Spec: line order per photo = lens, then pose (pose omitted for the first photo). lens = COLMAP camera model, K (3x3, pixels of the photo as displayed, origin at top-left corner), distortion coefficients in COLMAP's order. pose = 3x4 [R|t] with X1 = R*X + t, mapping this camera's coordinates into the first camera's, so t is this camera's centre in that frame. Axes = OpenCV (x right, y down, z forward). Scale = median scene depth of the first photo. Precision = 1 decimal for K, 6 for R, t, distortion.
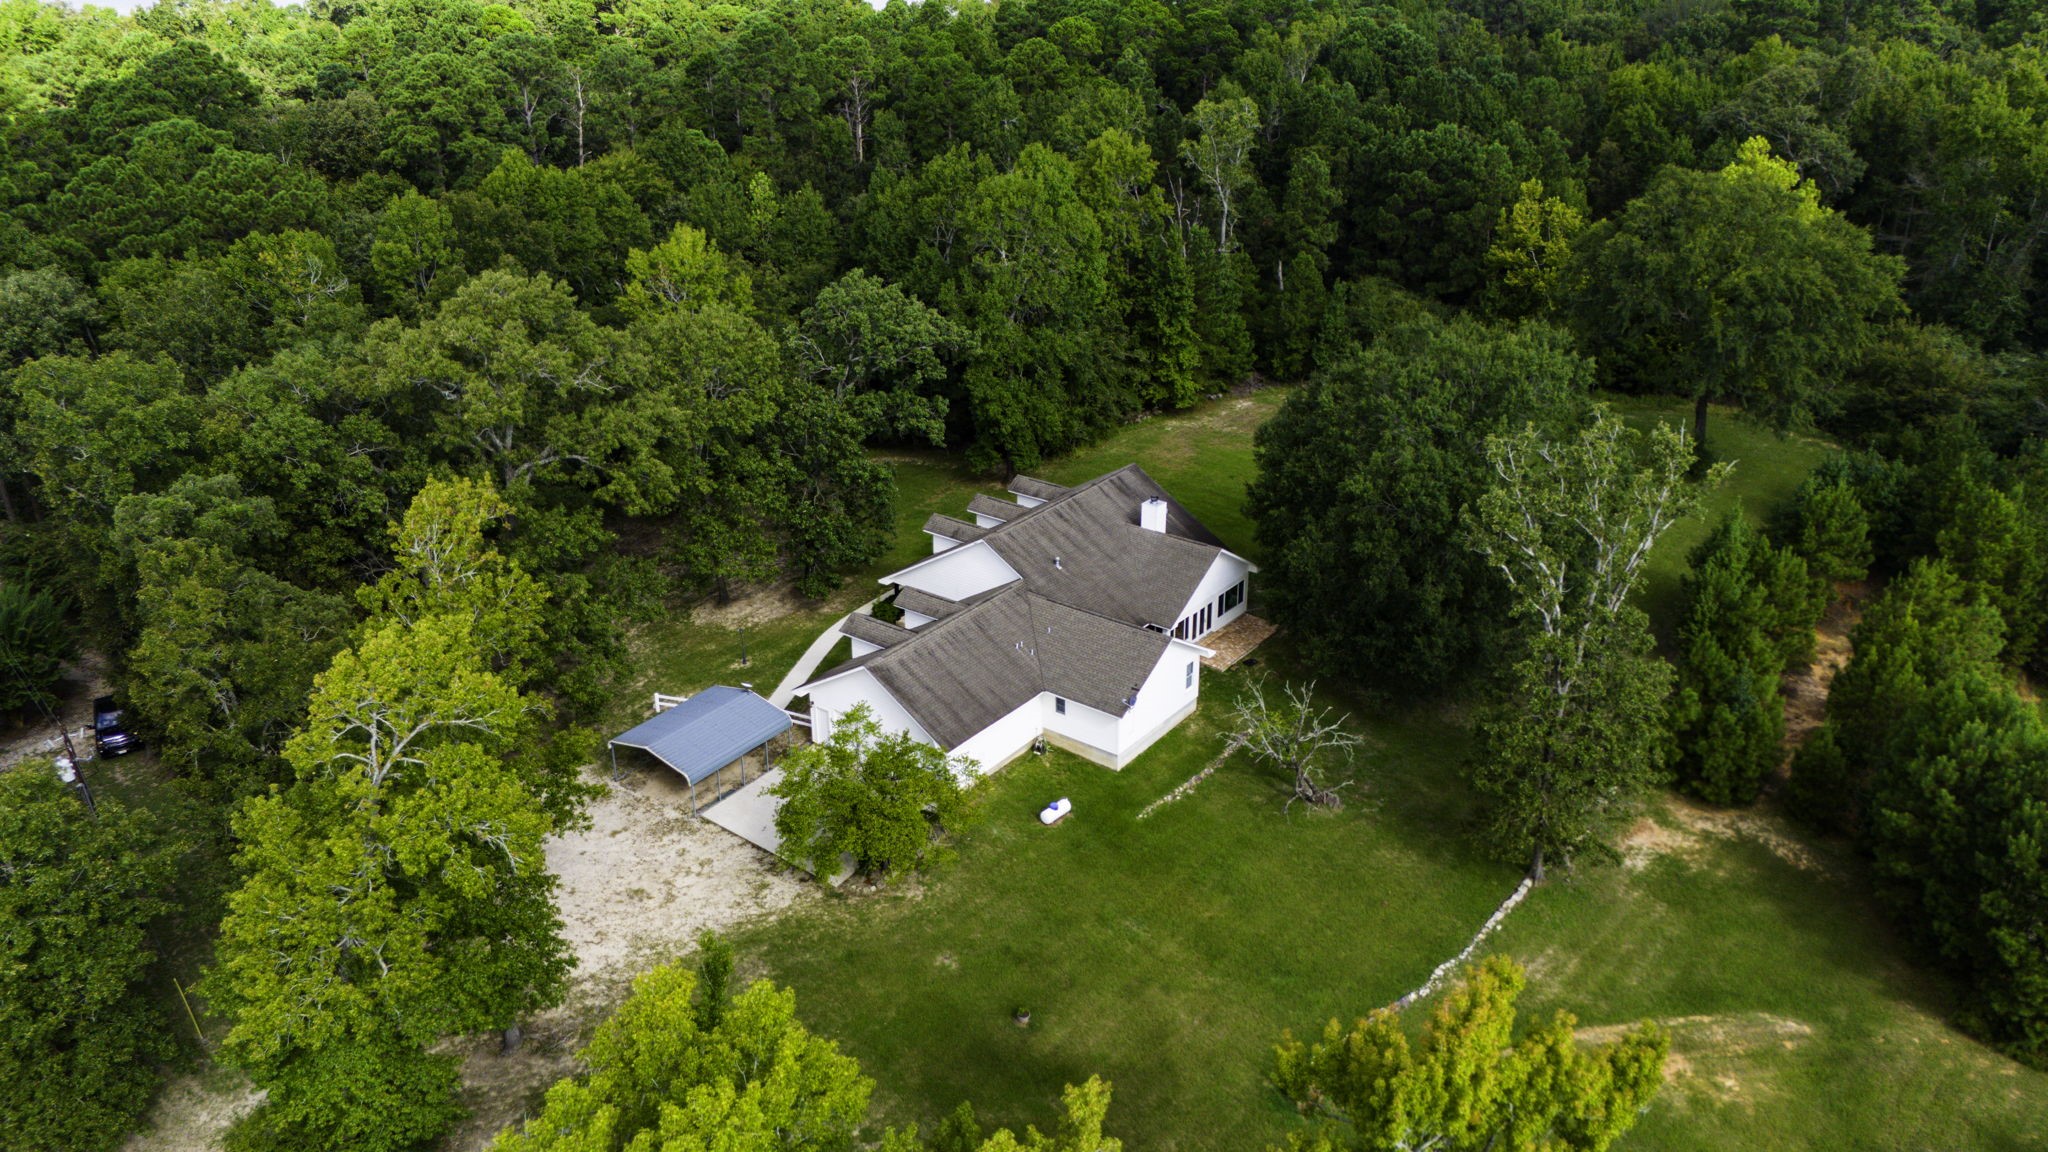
lens RADIAL K [[1491.5, 0, 1022.9], [0, 1491.5, 573.3], [0, 0, 1]] dist [0.029244, -0.021728]
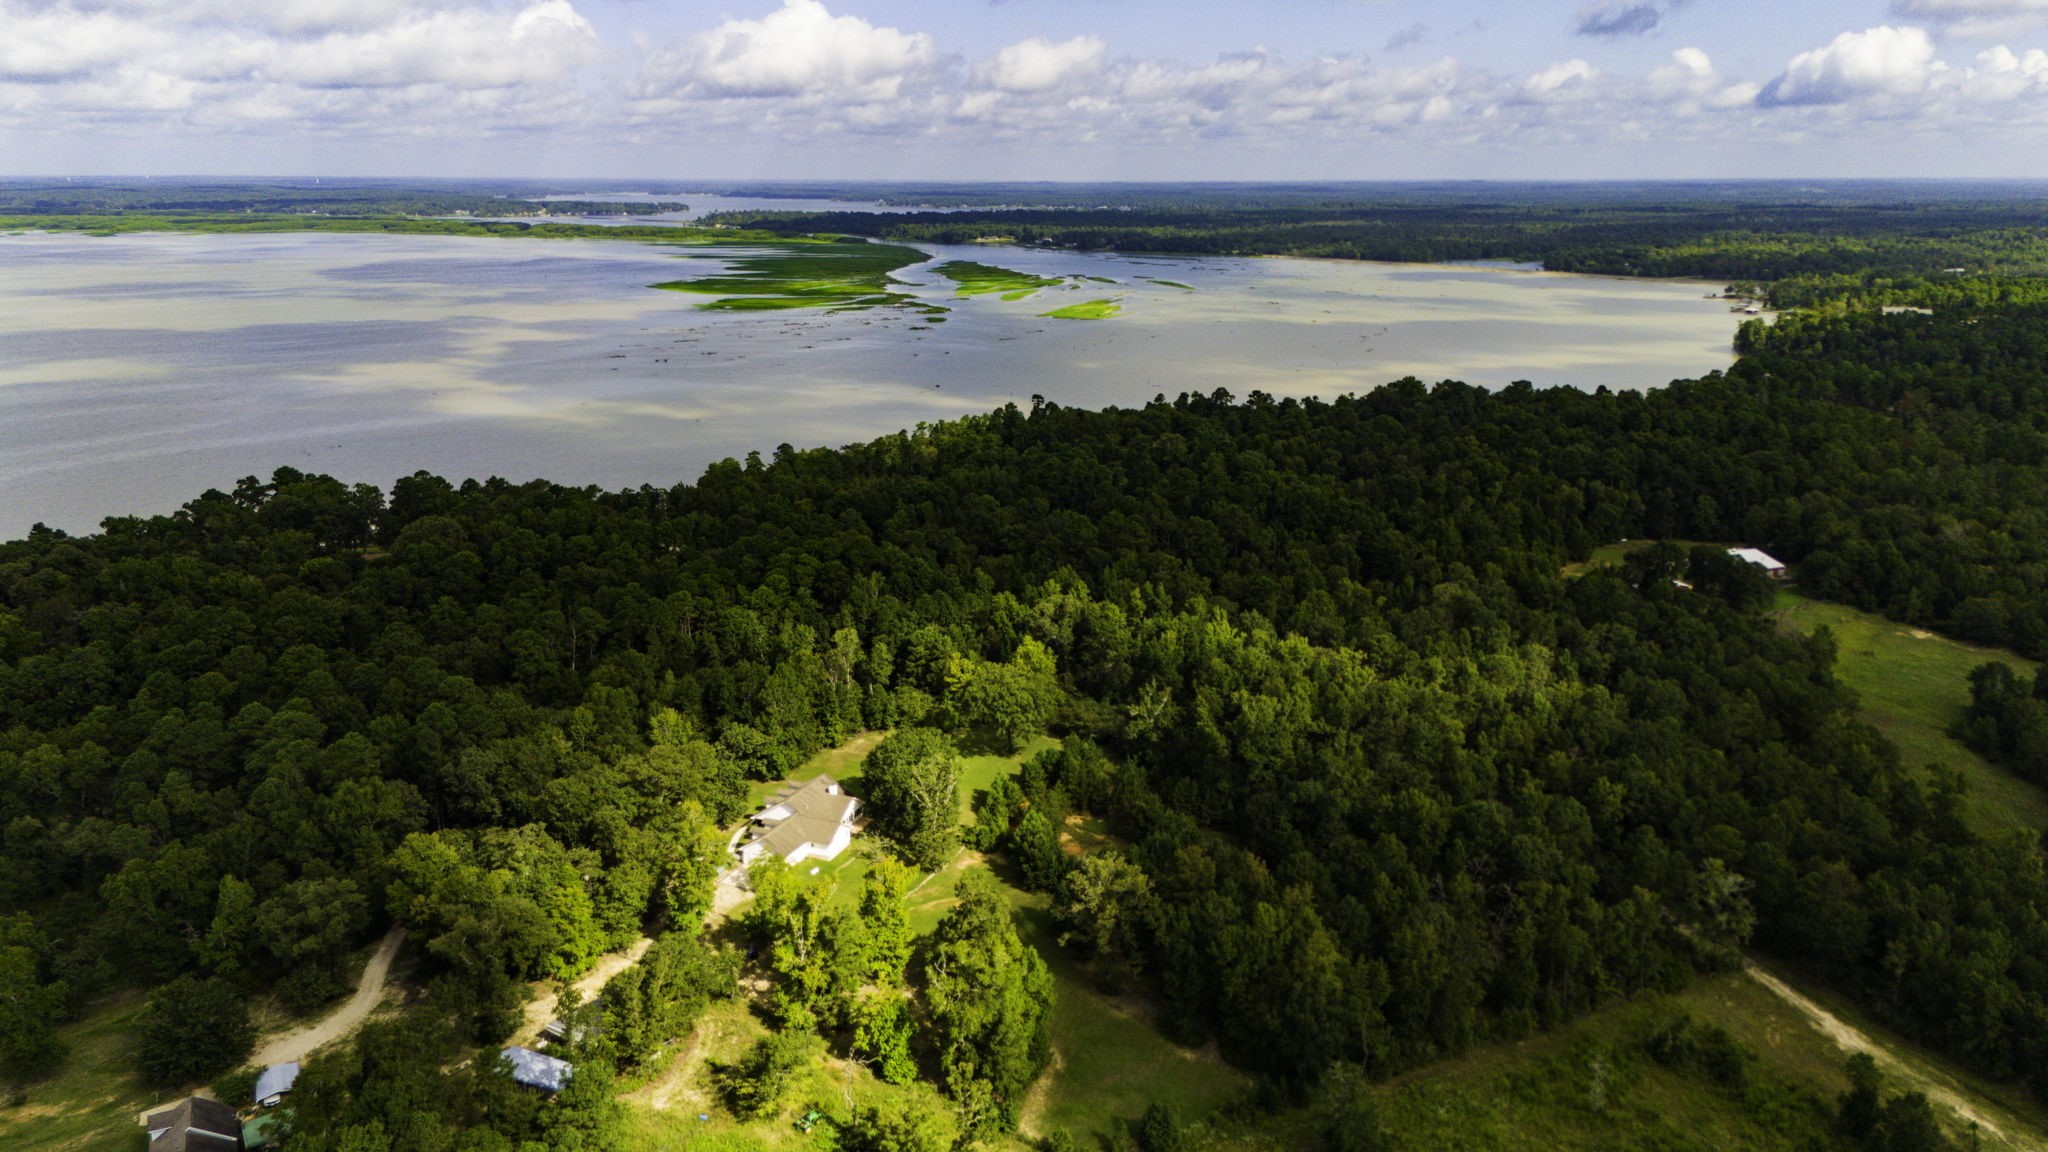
lens RADIAL K [[1491.5, 0, 1026.4], [0, 1491.5, 571.8], [0, 0, 1]] dist [0.029244, -0.021728]
pose [[0.969906, -0.059254, 0.236159, -0.230371], [0.095886, 0.984510, -0.146783, 0.013553], [-0.223803, 0.165010, 0.960564, -2.188402]]
